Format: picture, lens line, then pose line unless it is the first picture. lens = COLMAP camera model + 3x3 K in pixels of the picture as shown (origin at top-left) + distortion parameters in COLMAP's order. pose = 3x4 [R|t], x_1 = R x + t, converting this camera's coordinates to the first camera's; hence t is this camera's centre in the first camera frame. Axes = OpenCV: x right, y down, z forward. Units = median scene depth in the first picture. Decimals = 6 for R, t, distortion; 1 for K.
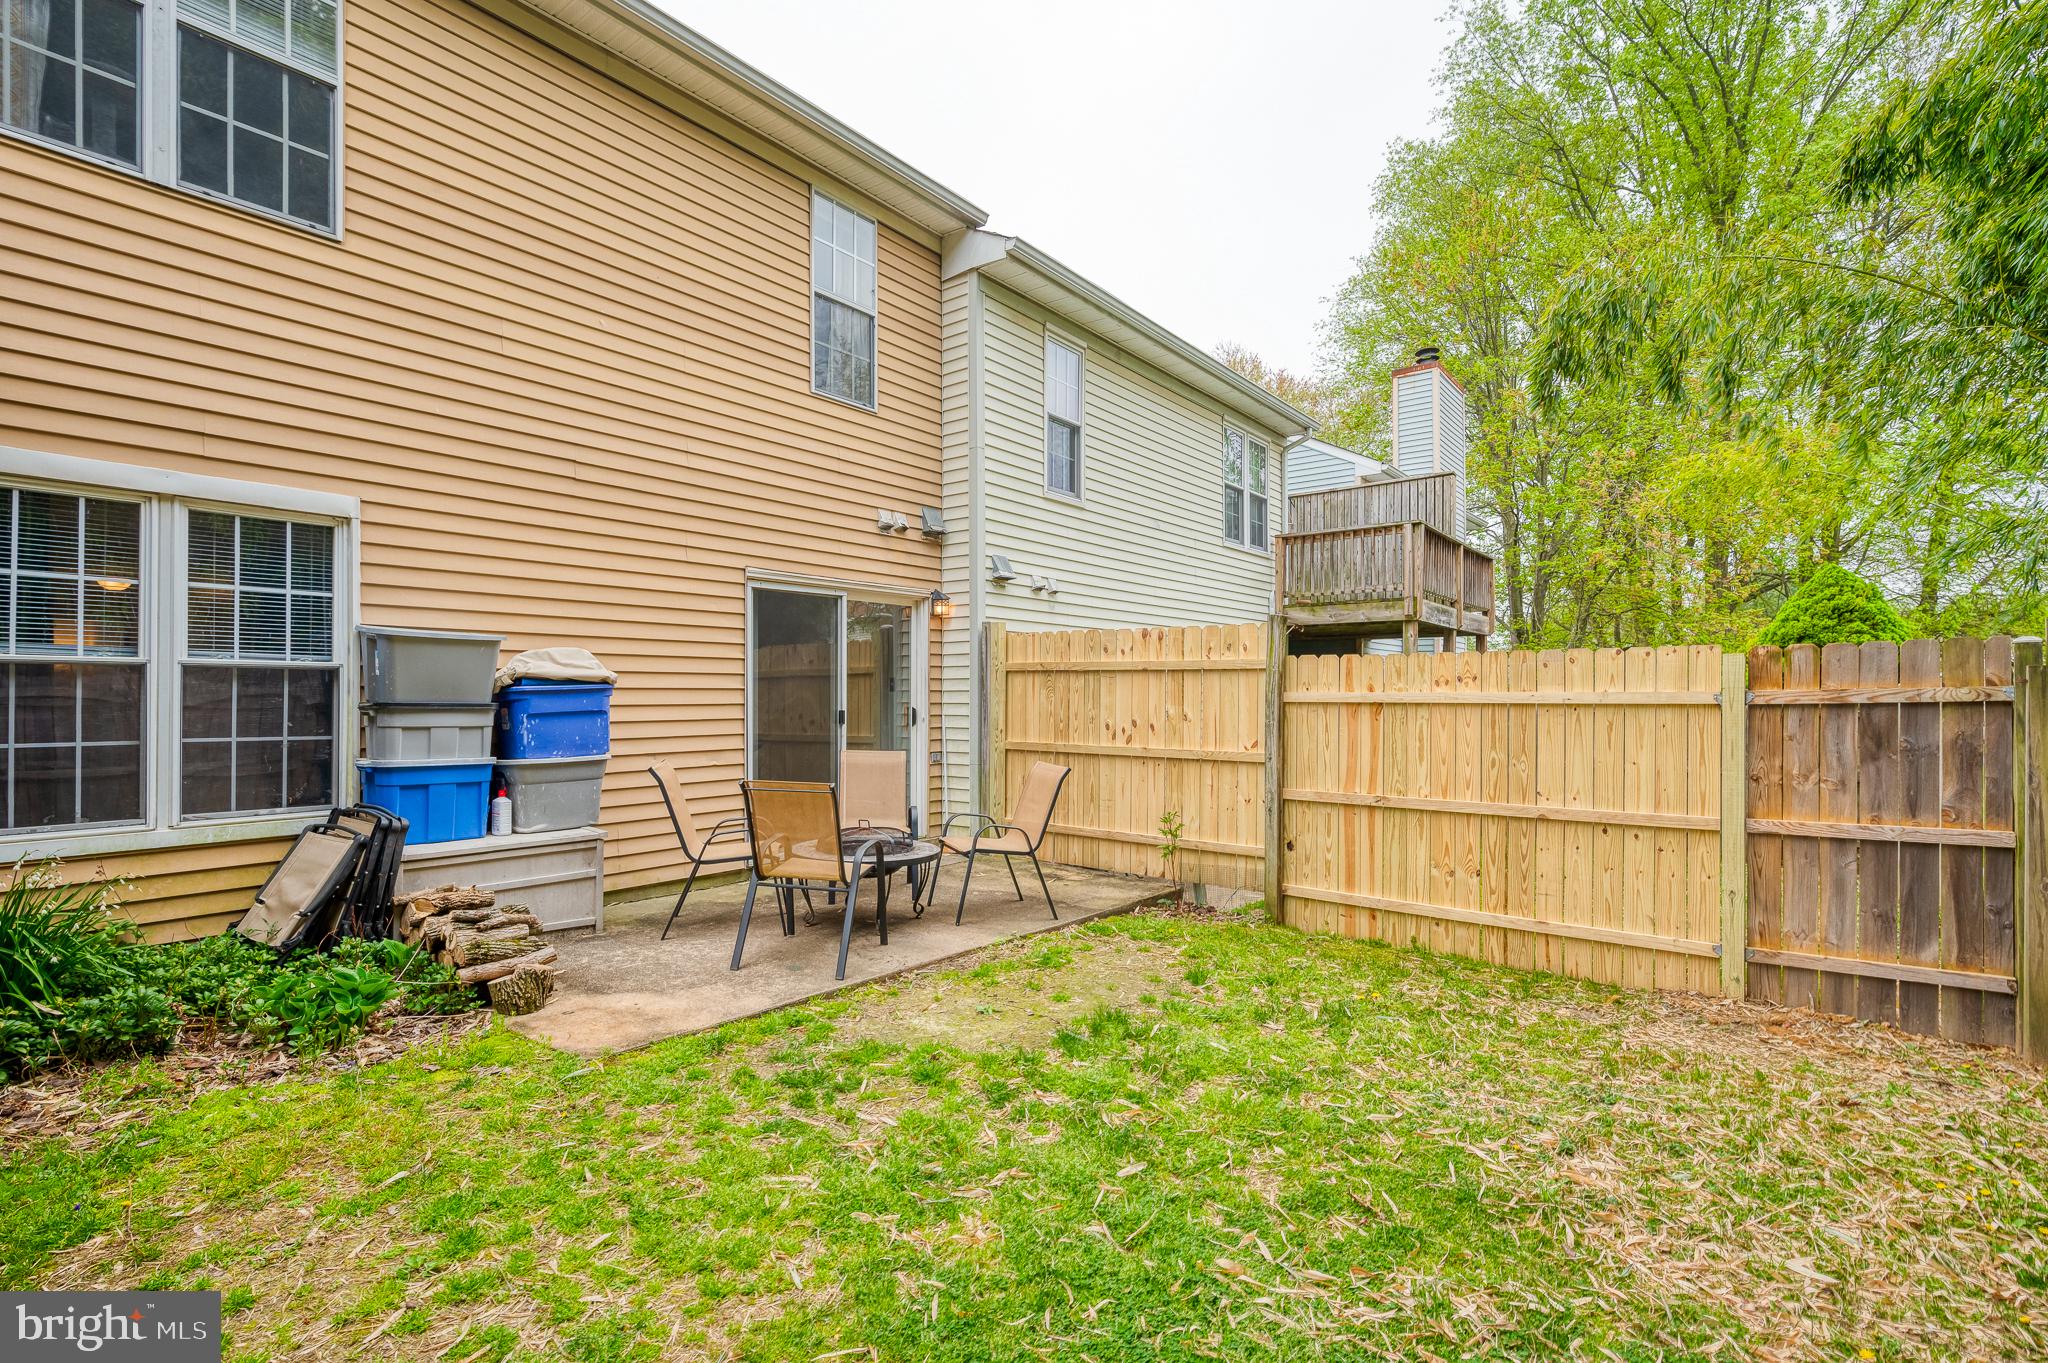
lens RADIAL K [[984.5, 0, 1033.9], [0, 984.5, 688.9], [0, 0, 1]] dist [0.005343, -0.001861]
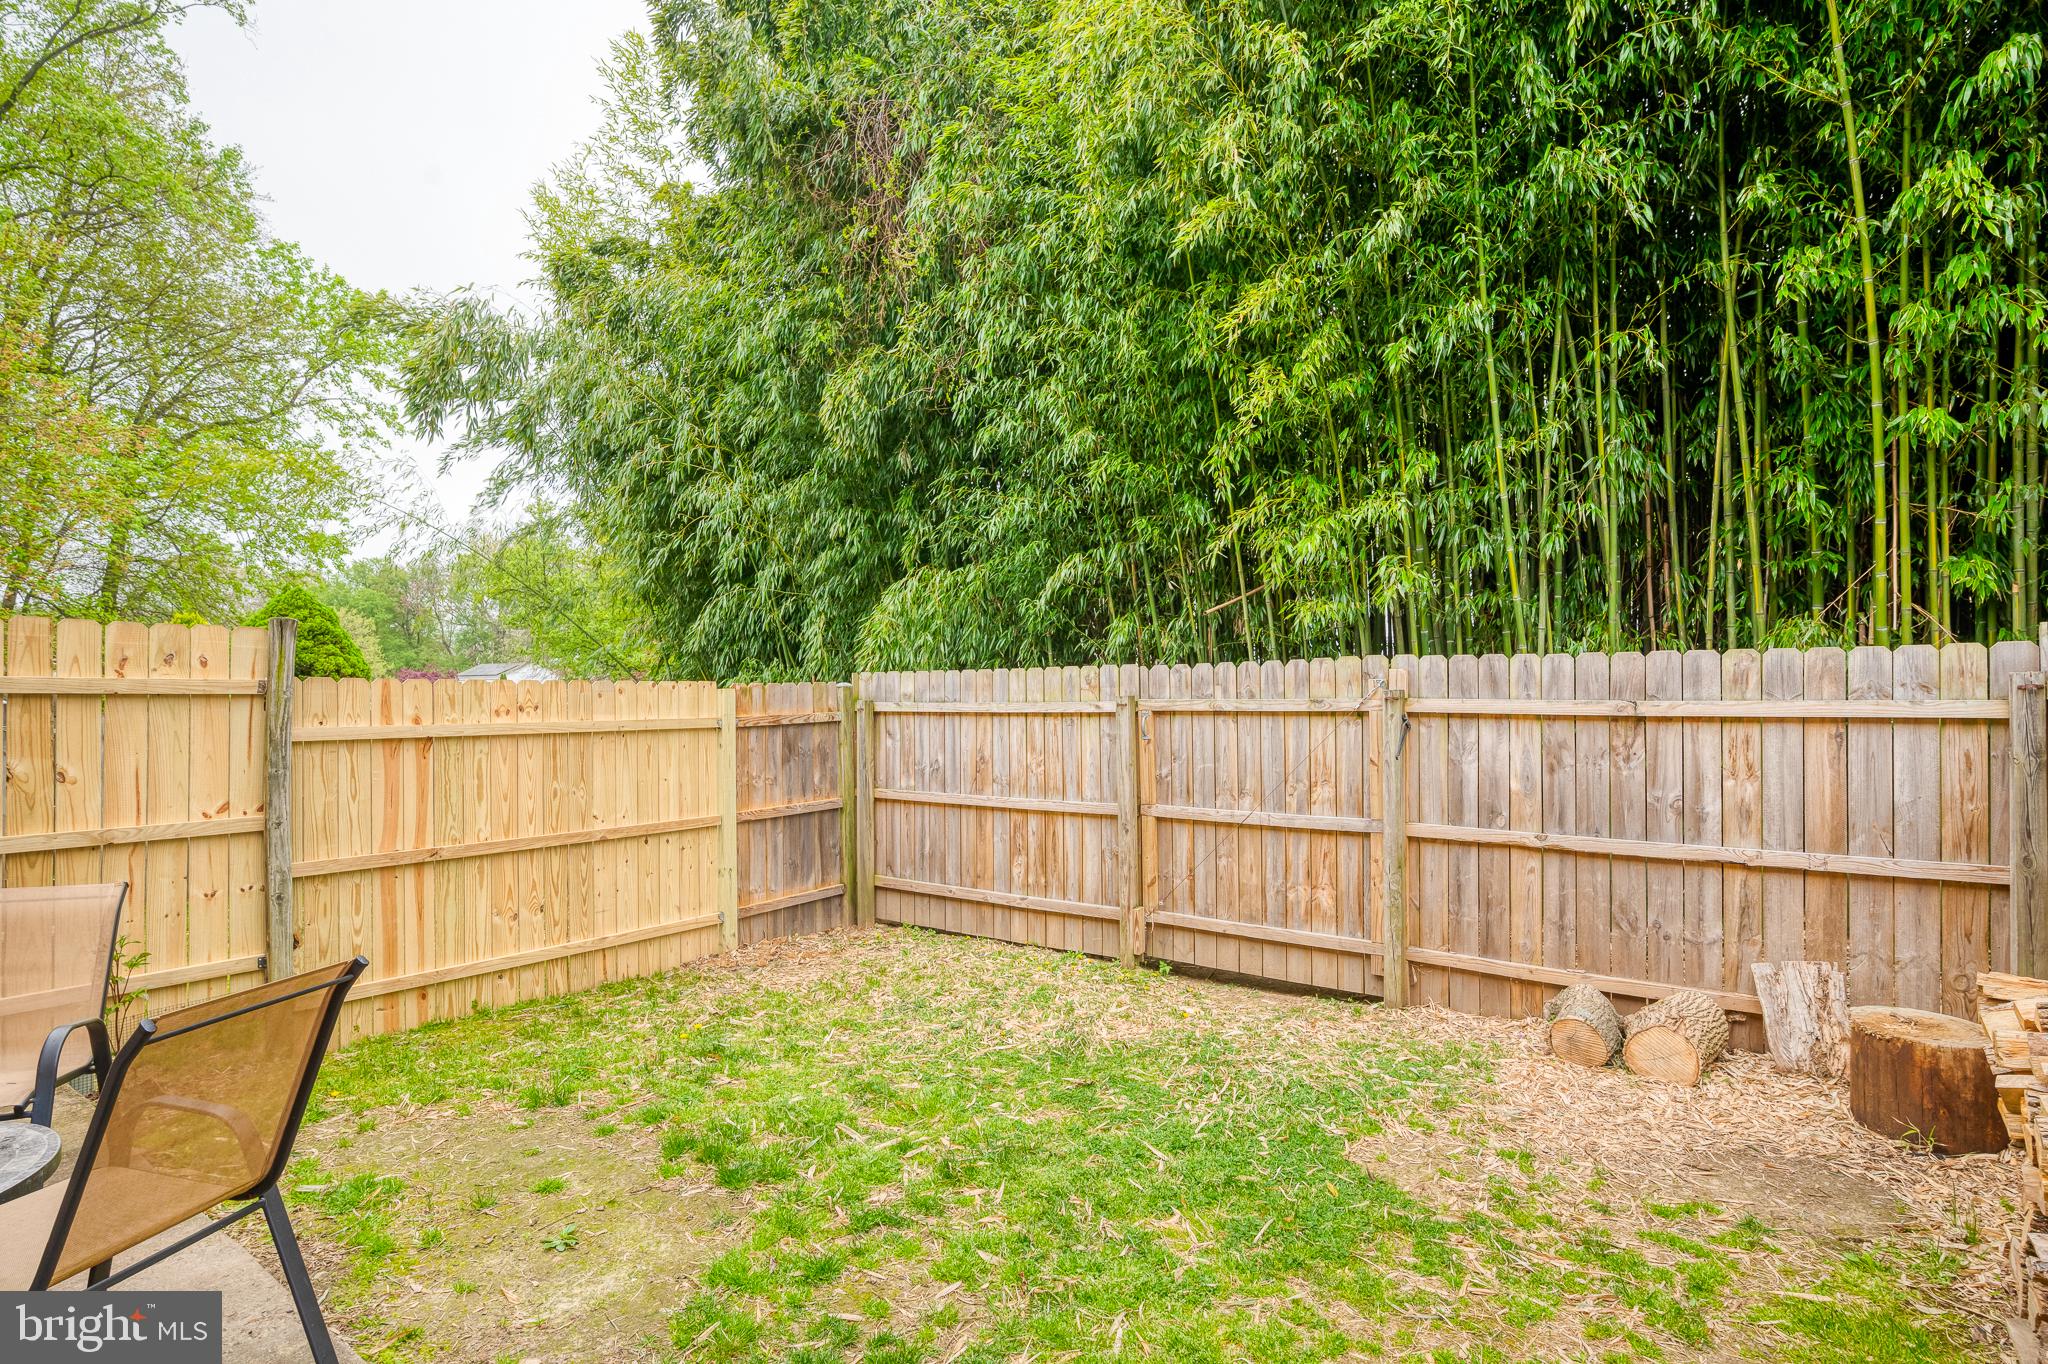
lens RADIAL K [[984.5, 0, 1037.6], [0, 984.5, 690.1], [0, 0, 1]] dist [0.005343, -0.001861]
pose [[-0.026579, 0.003564, 0.999640, -0.556125], [0.005206, 0.999981, -0.003427, -0.022499], [-0.999633, 0.005113, -0.026597, 0.562494]]
